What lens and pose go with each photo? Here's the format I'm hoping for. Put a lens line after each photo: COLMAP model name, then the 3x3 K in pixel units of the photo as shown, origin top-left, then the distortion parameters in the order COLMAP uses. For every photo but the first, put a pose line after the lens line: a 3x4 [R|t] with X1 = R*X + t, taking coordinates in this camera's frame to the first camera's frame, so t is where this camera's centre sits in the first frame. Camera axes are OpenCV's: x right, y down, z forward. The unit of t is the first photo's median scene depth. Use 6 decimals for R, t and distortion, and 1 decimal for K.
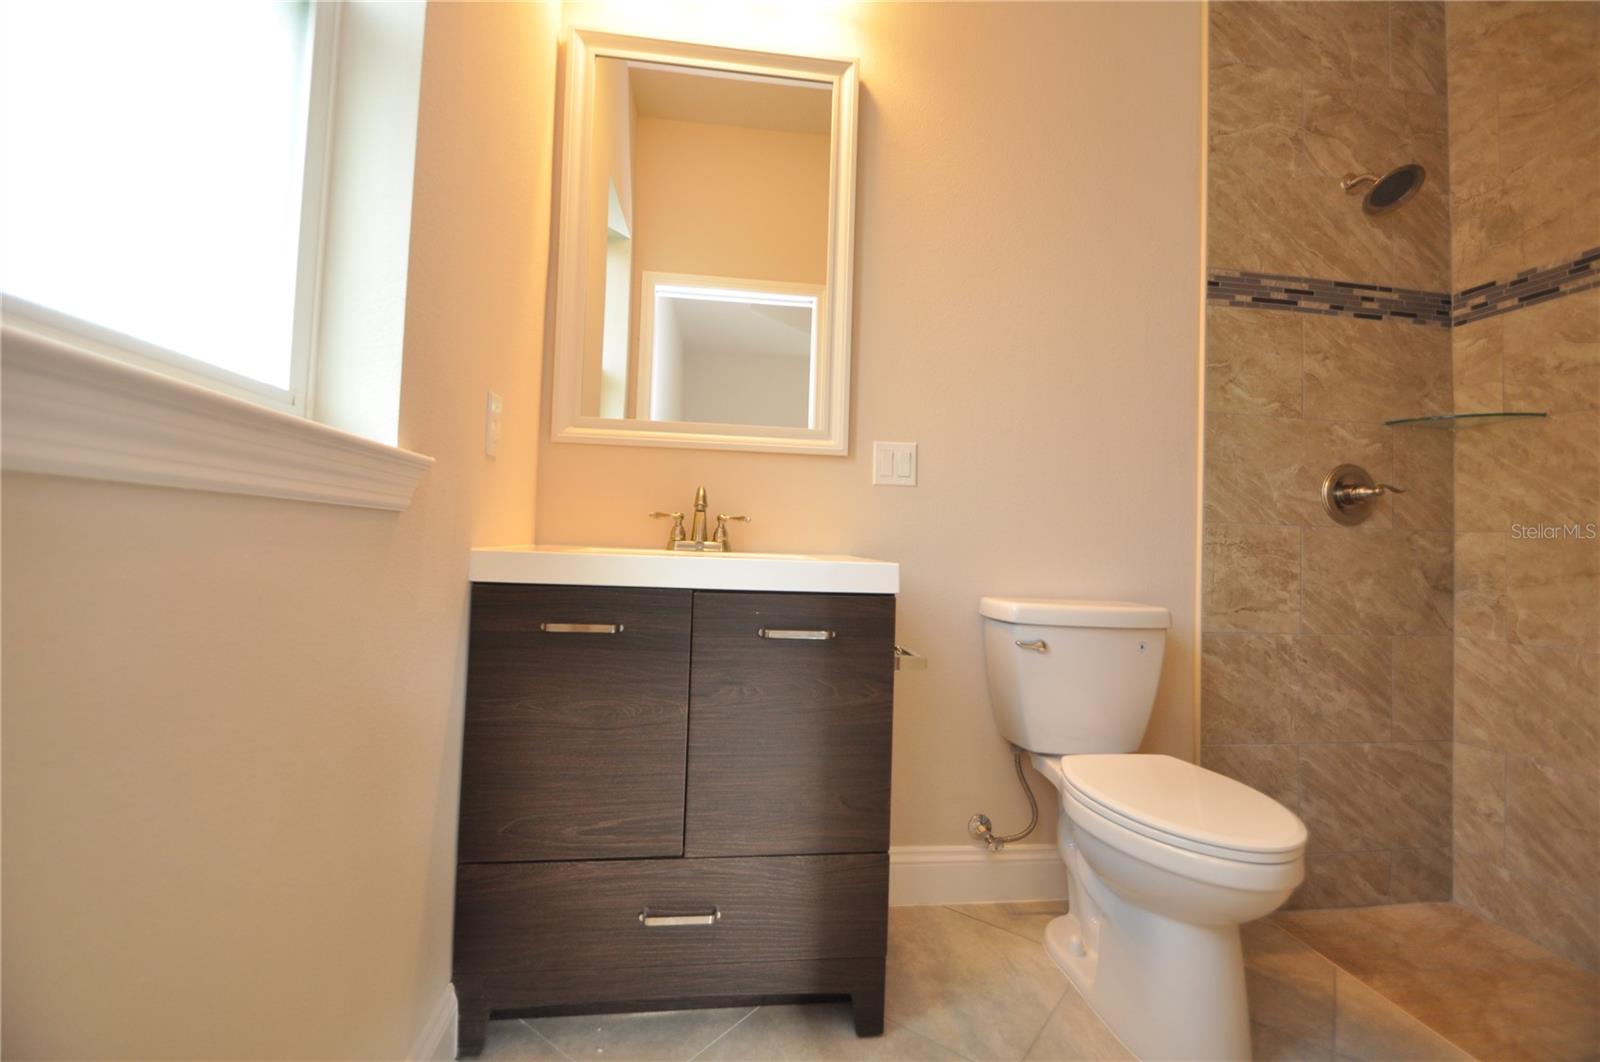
lens RADIAL K [[705.0, 0, 800.5], [0, 705.0, 510.9], [0, 0, 1]] dist [0.011095, -0.012193]
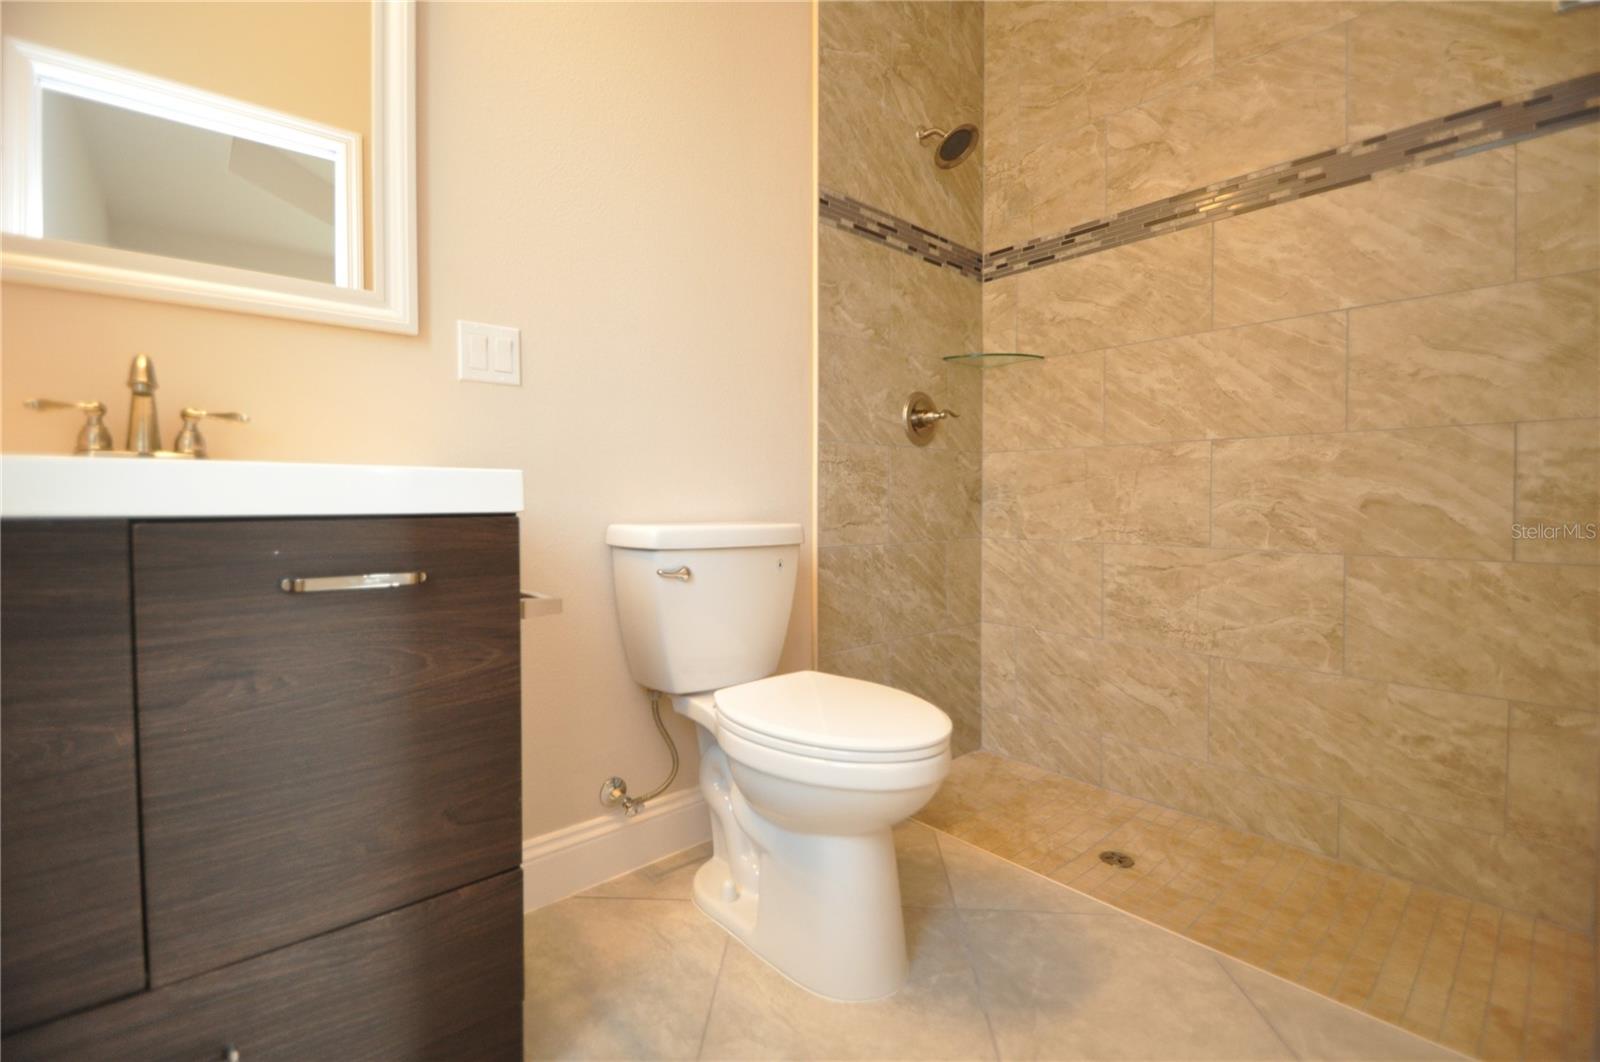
lens RADIAL K [[705.0, 0, 809.2], [0, 705.0, 513.6], [0, 0, 1]] dist [0.011095, -0.012193]
pose [[0.823841, -0.044983, 0.565033, -0.018612], [0.002730, 0.997149, 0.075404, 0.047005], [-0.566814, -0.060579, 0.821615, 0.179345]]
